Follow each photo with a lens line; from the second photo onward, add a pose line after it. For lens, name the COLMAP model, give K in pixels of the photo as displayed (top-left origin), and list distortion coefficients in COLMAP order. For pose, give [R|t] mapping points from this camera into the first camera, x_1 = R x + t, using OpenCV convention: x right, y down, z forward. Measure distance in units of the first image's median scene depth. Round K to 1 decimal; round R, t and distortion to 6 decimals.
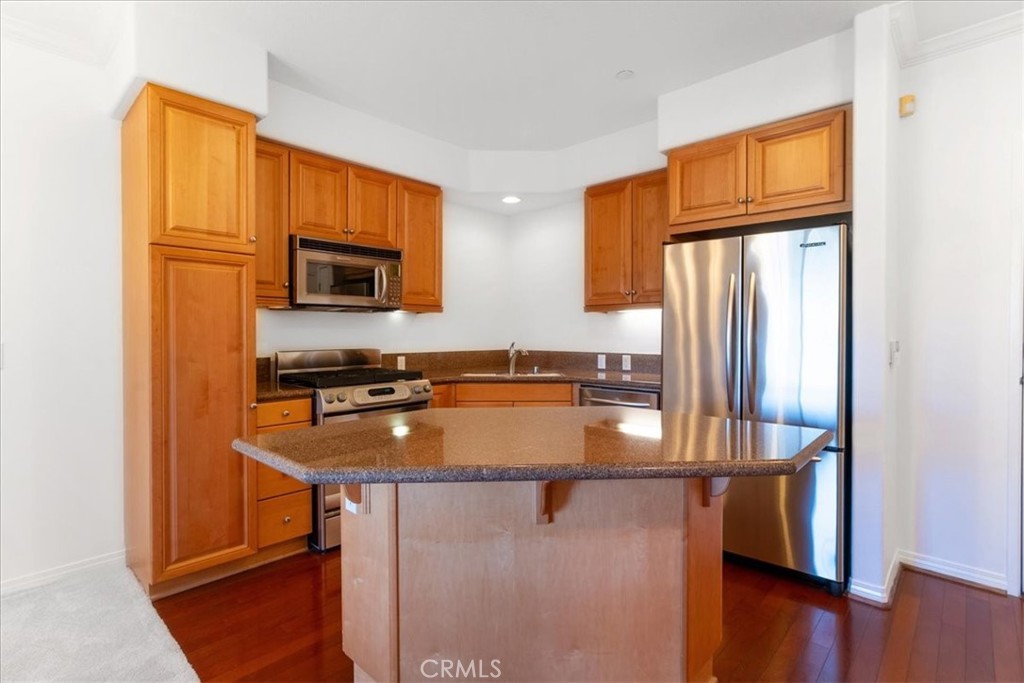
lens RADIAL K [[496.6, 0, 513.6], [0, 496.6, 340.8], [0, 0, 1]] dist [0.004846, 0.000029]
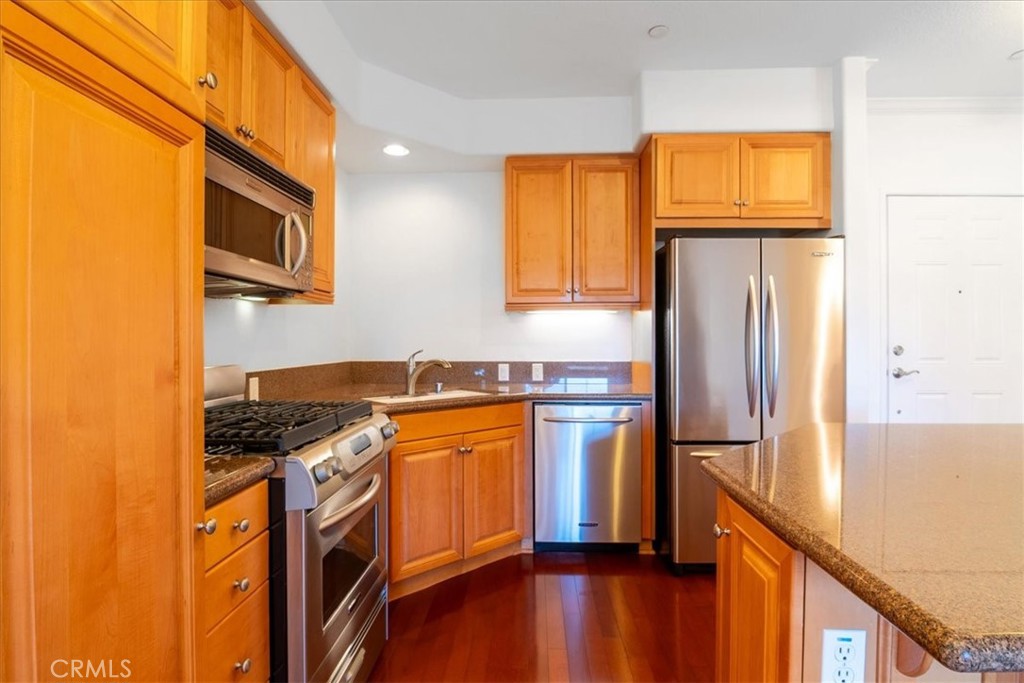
lens RADIAL K [[516.5, 0, 511.0], [0, 516.5, 340.6], [0, 0, 1]] dist [0.001088, -0.000119]
pose [[0.762691, -0.002153, 0.646760, -0.402966], [0.012588, 0.999854, -0.011516, -0.000786], [-0.646641, 0.016925, 0.762607, 0.374076]]
